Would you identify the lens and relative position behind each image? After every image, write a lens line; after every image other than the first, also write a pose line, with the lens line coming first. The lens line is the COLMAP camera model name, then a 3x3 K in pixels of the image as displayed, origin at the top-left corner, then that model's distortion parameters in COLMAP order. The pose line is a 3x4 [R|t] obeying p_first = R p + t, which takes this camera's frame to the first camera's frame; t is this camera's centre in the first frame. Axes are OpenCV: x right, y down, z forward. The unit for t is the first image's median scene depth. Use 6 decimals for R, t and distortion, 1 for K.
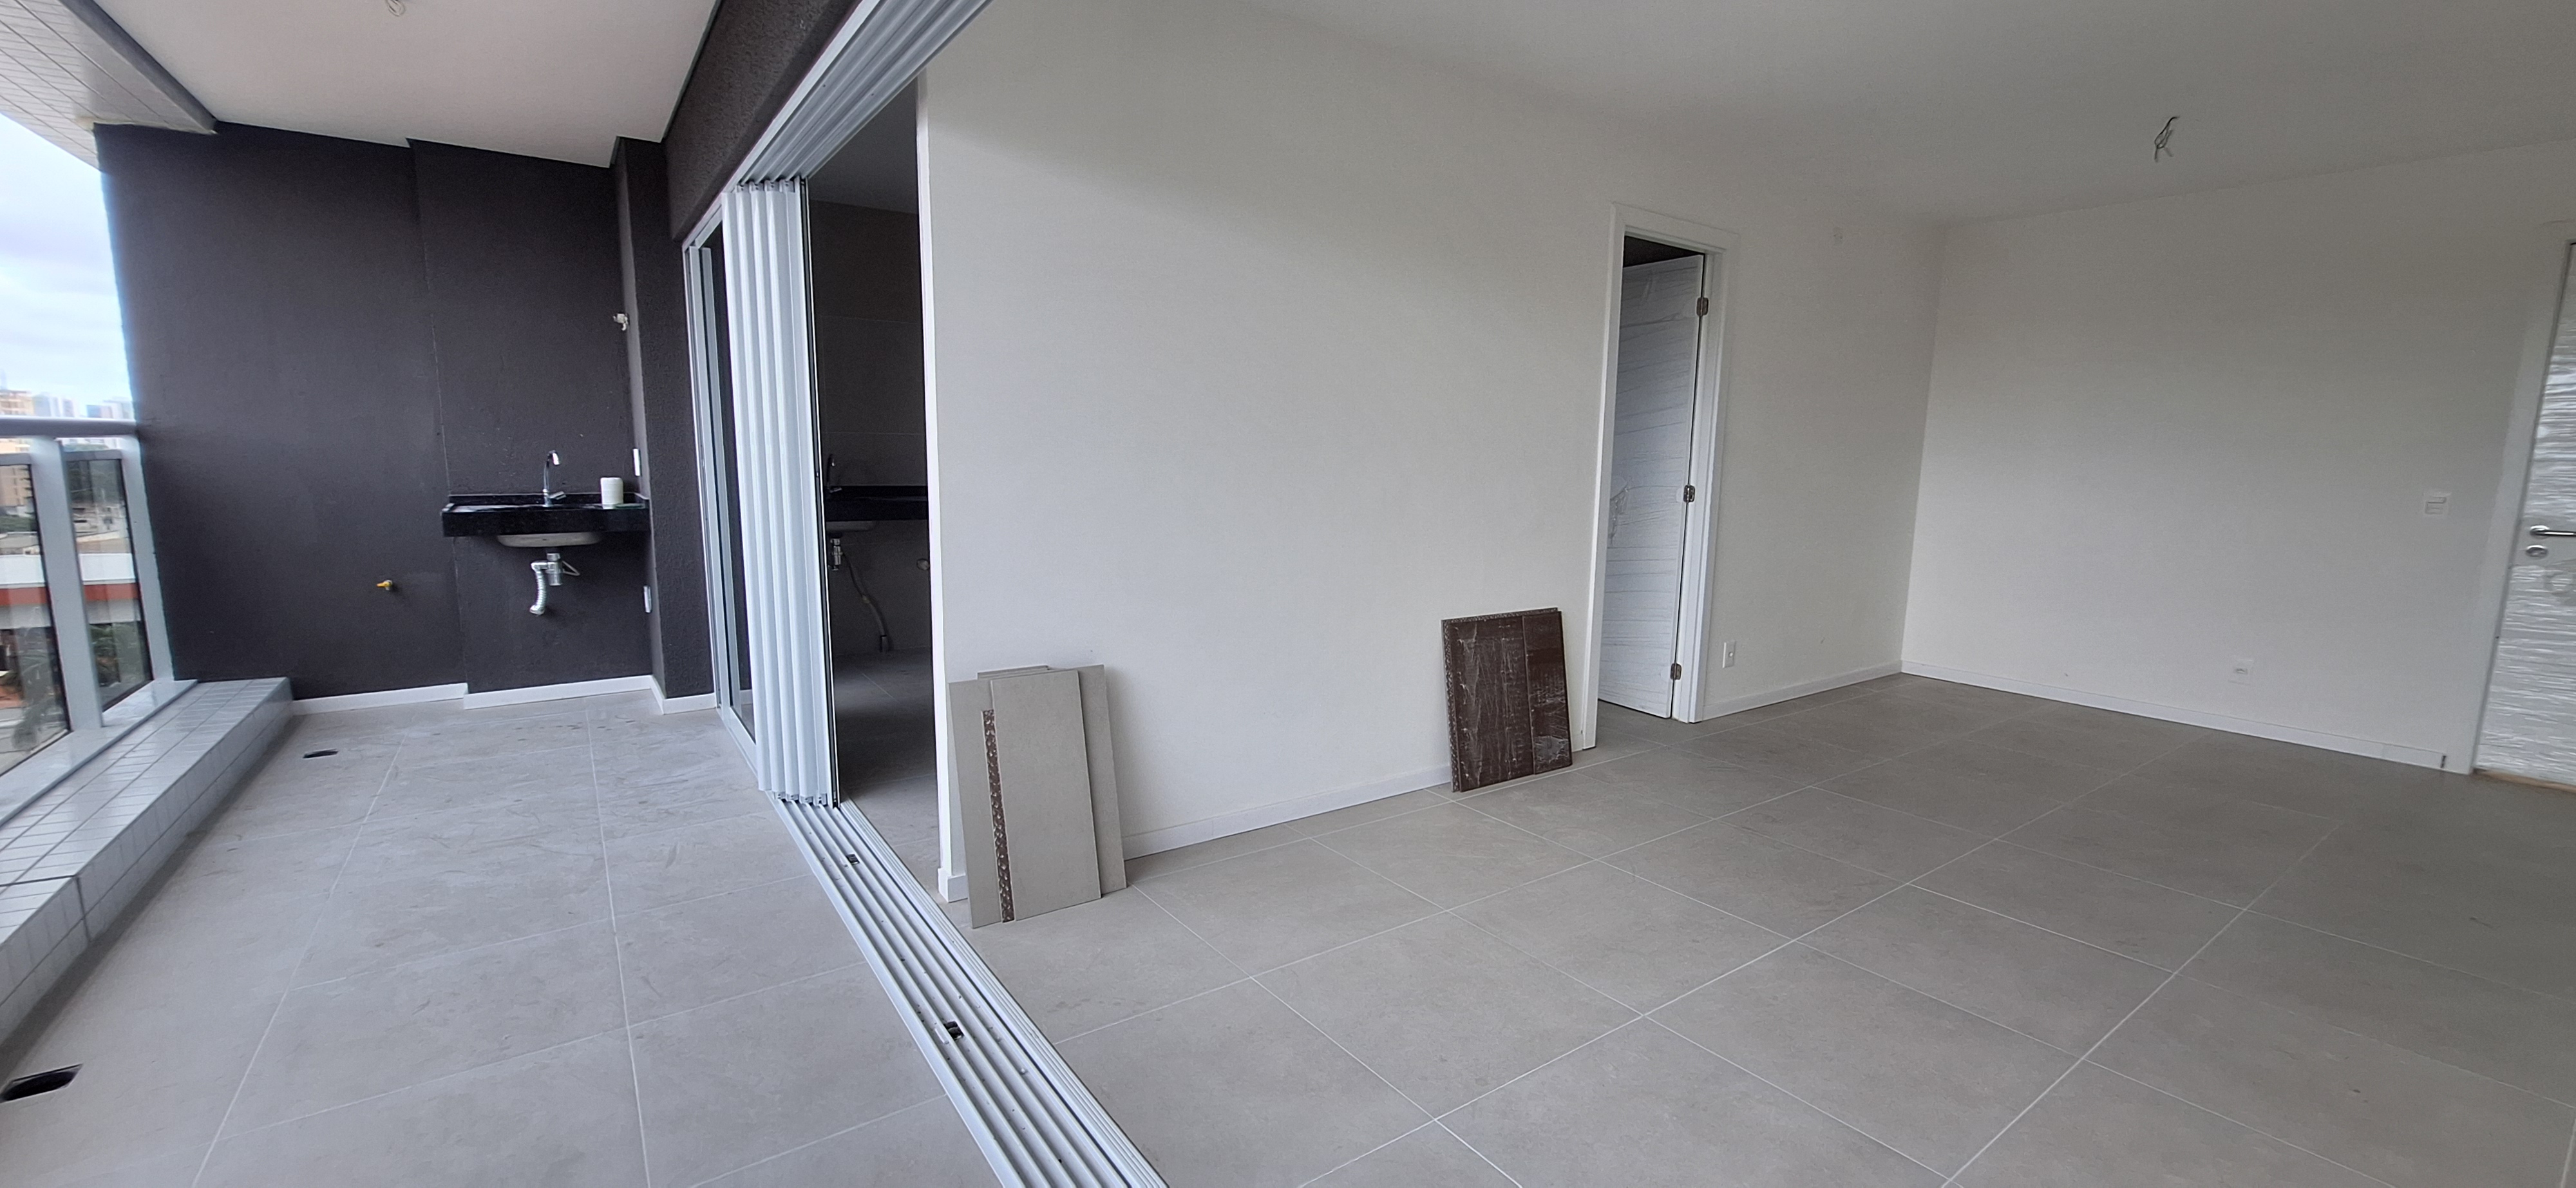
lens RADIAL K [[1024.7, 0, 1301.1], [0, 1024.7, 584.5], [0, 0, 1]] dist [0.002728, 0.000211]
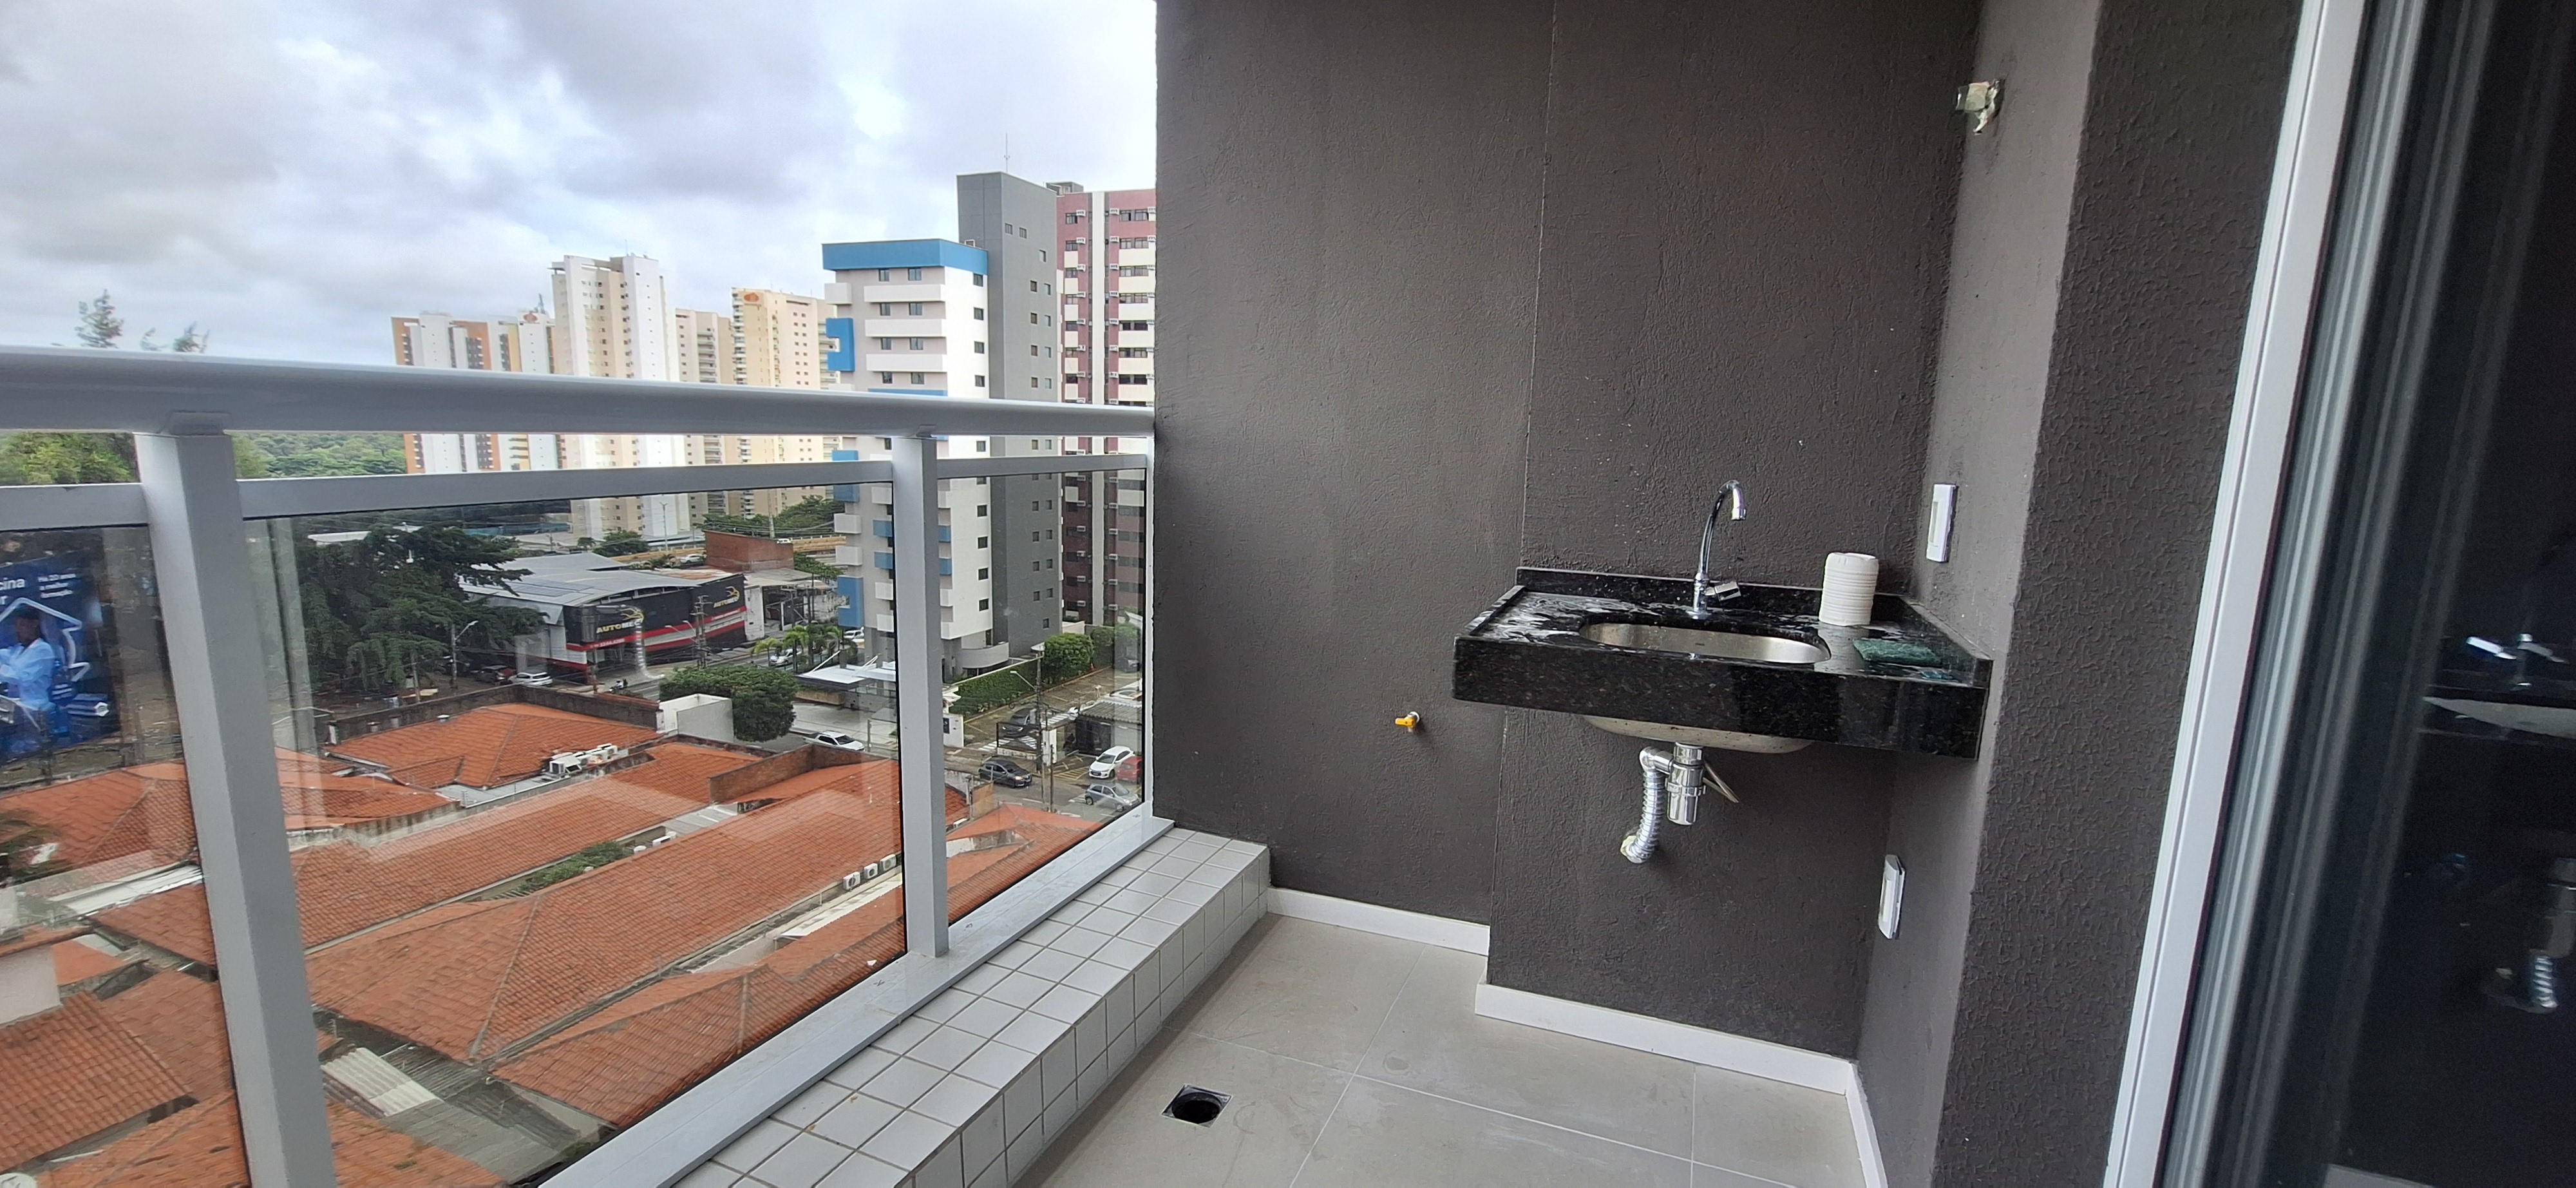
lens RADIAL K [[1024.7, 0, 1302.5], [0, 1024.7, 594.1], [0, 0, 1]] dist [0.002728, 0.000211]
pose [[0.532696, 0.139750, -0.834688, -0.506782], [-0.137313, 0.987476, 0.077698, -0.099320], [0.835093, 0.073224, 0.545214, 0.683945]]
